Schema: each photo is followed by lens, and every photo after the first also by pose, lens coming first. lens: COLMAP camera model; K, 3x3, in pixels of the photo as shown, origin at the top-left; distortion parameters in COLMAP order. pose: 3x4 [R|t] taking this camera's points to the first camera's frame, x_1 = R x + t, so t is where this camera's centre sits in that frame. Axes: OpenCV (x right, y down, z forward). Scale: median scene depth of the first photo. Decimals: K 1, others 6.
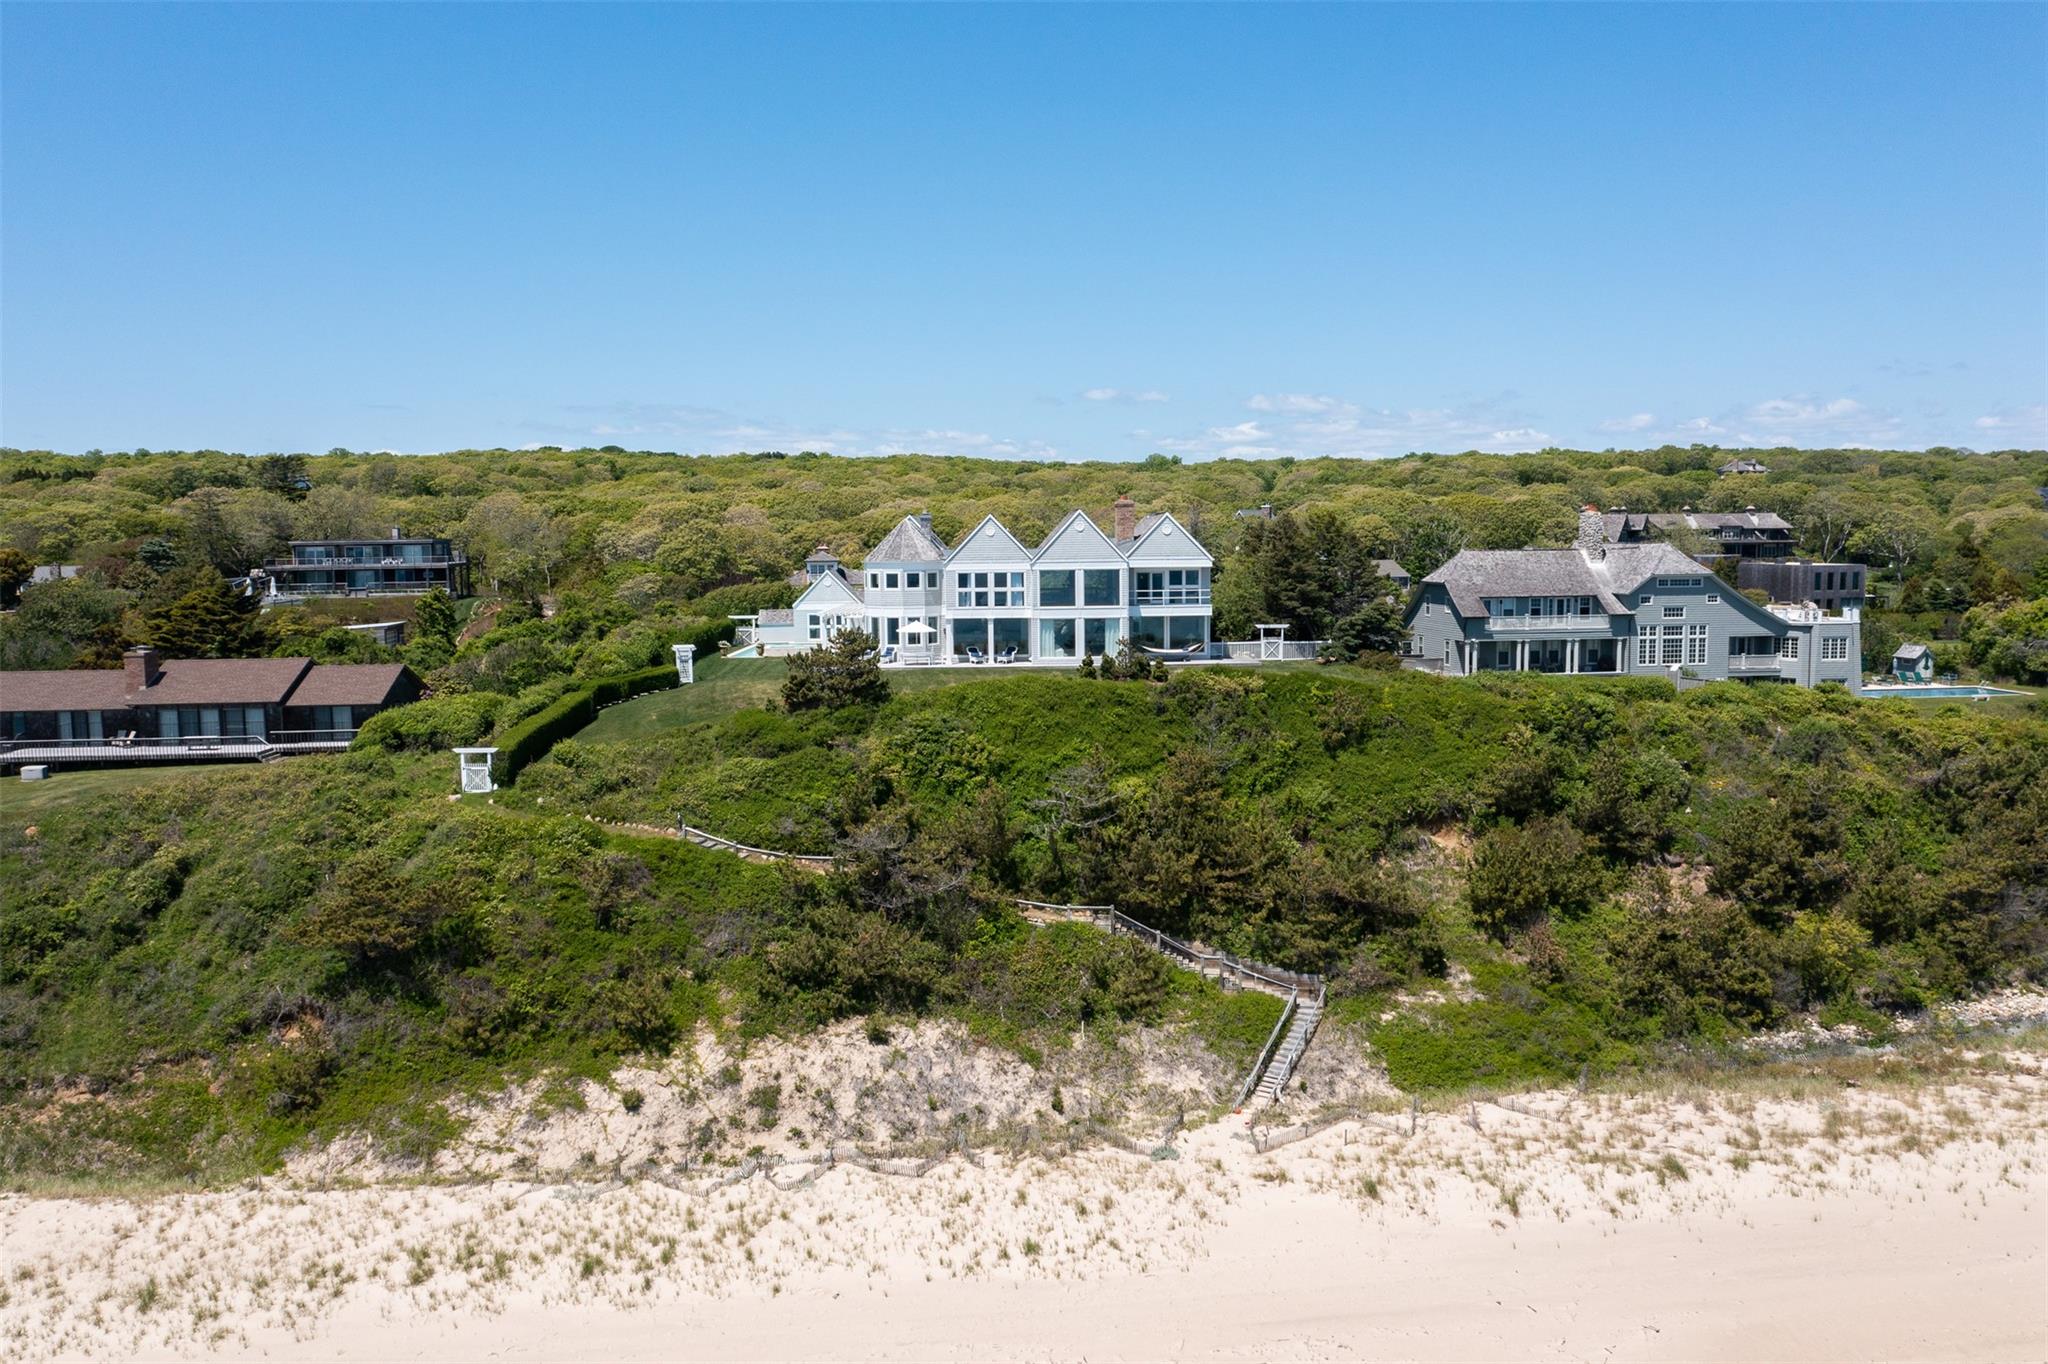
lens RADIAL K [[1587.2, 0, 1024.0], [0, 1587.2, 682.0], [0, 0, 1]] dist [-0.025949, -0.000940]
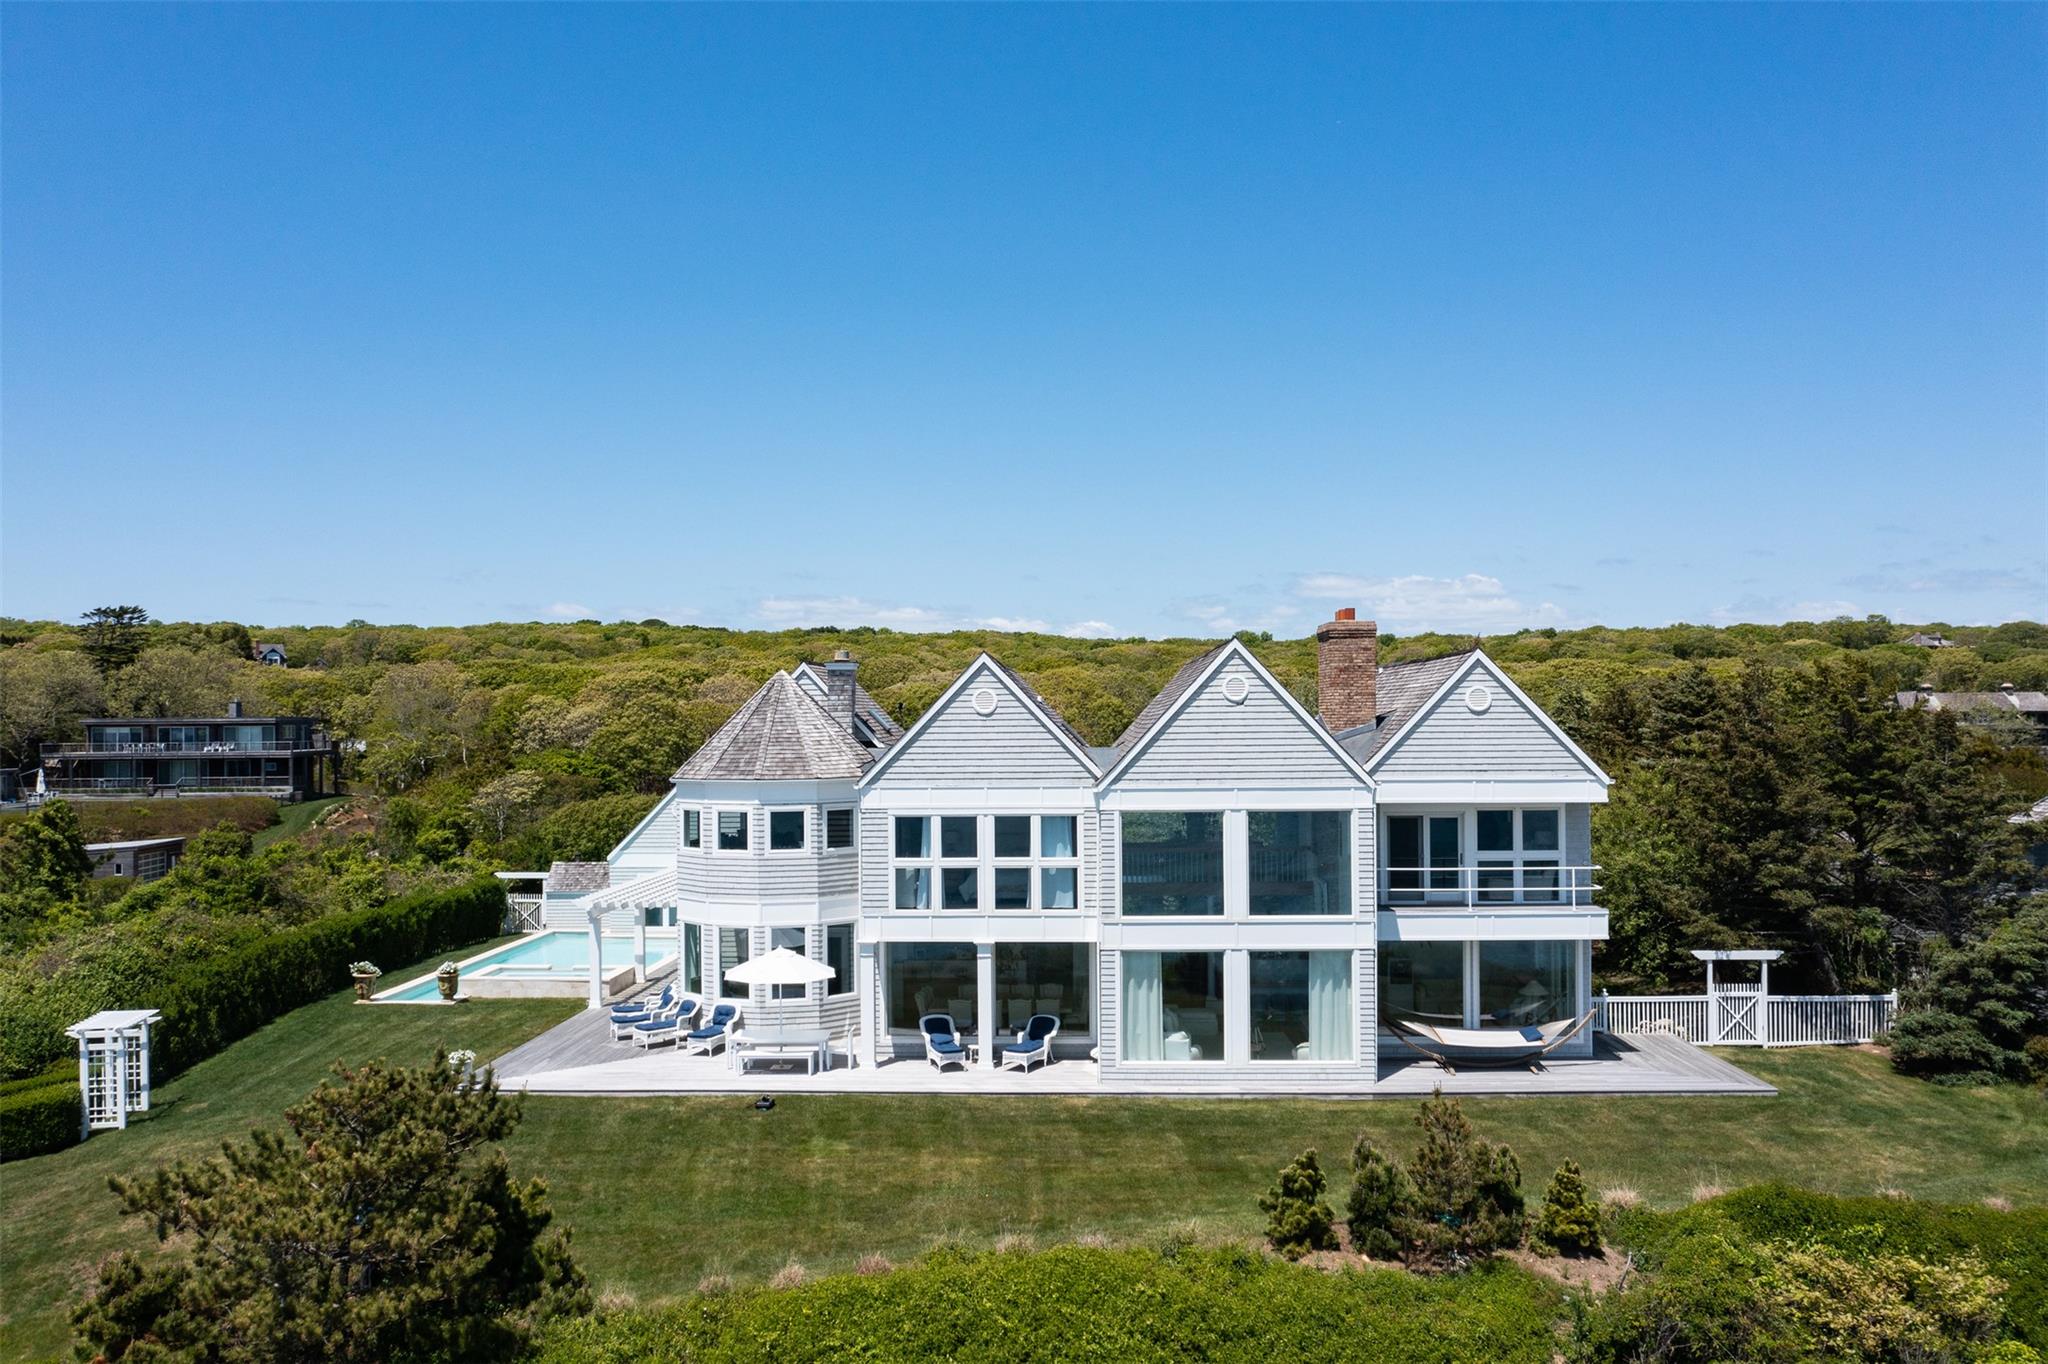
lens RADIAL K [[1587.2, 0, 1024.0], [0, 1587.2, 682.0], [0, 0, 1]] dist [-0.025949, -0.000940]
pose [[0.998828, 0.003102, -0.048306, 0.005009], [-0.008617, 0.993400, -0.114381, -0.056735], [0.047633, 0.114663, 0.992262, 0.626375]]
